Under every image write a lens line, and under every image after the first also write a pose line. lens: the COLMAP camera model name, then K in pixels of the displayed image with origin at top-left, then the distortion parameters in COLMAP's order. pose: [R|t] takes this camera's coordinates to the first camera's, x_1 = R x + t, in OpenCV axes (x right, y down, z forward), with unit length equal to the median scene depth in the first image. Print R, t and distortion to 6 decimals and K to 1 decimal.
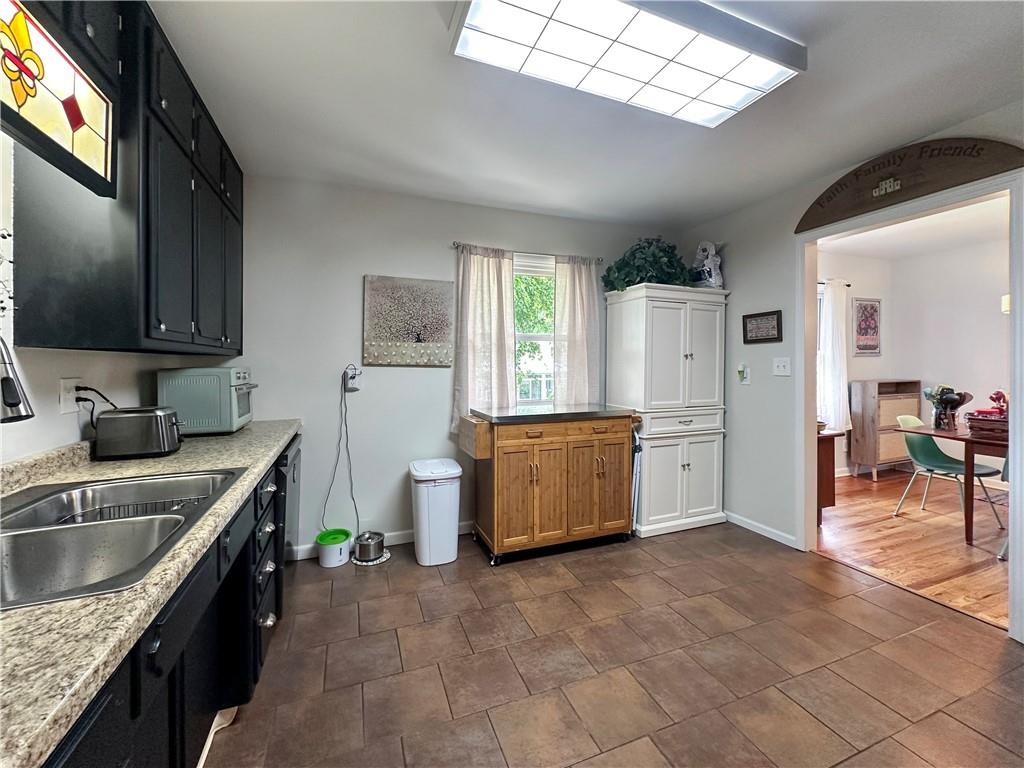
lens RADIAL K [[415.8, 0, 512.3], [0, 415.8, 362.0], [0, 0, 1]] dist [0.000640, -0.000245]
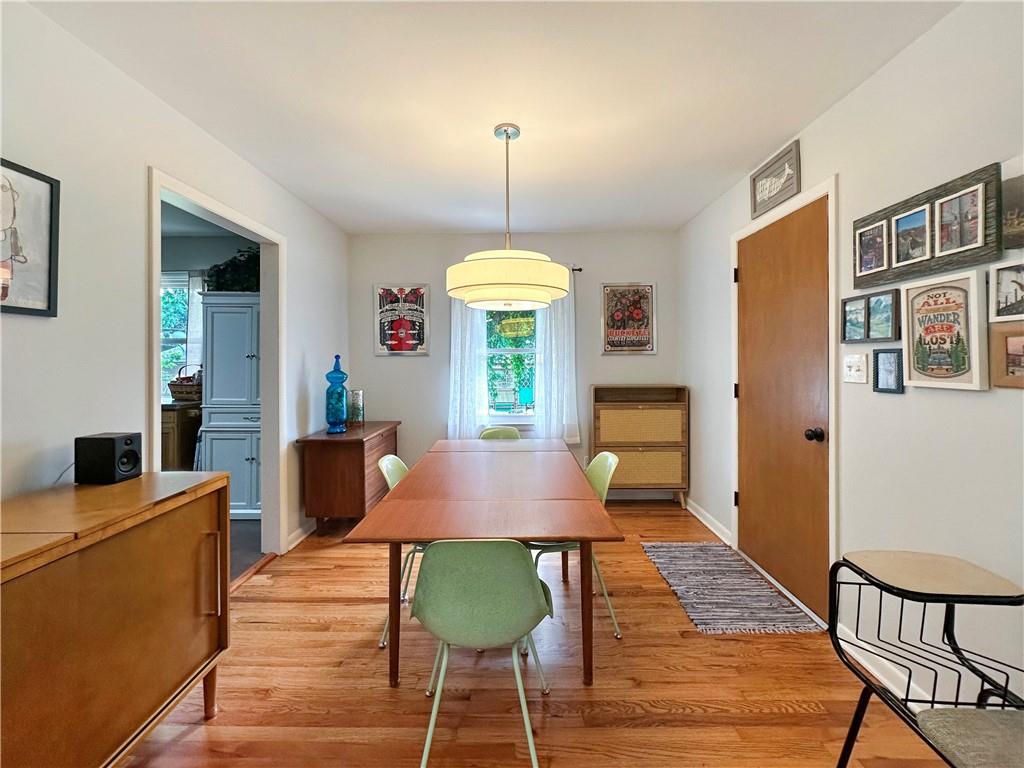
lens RADIAL K [[415.8, 0, 512.3], [0, 415.8, 362.0], [0, 0, 1]] dist [0.000640, -0.000245]
pose [[0.926964, 0.000774, -0.375149, 1.790659], [0.000307, 0.999996, 0.002822, -0.004184], [0.375150, -0.002731, 0.926960, 0.328751]]
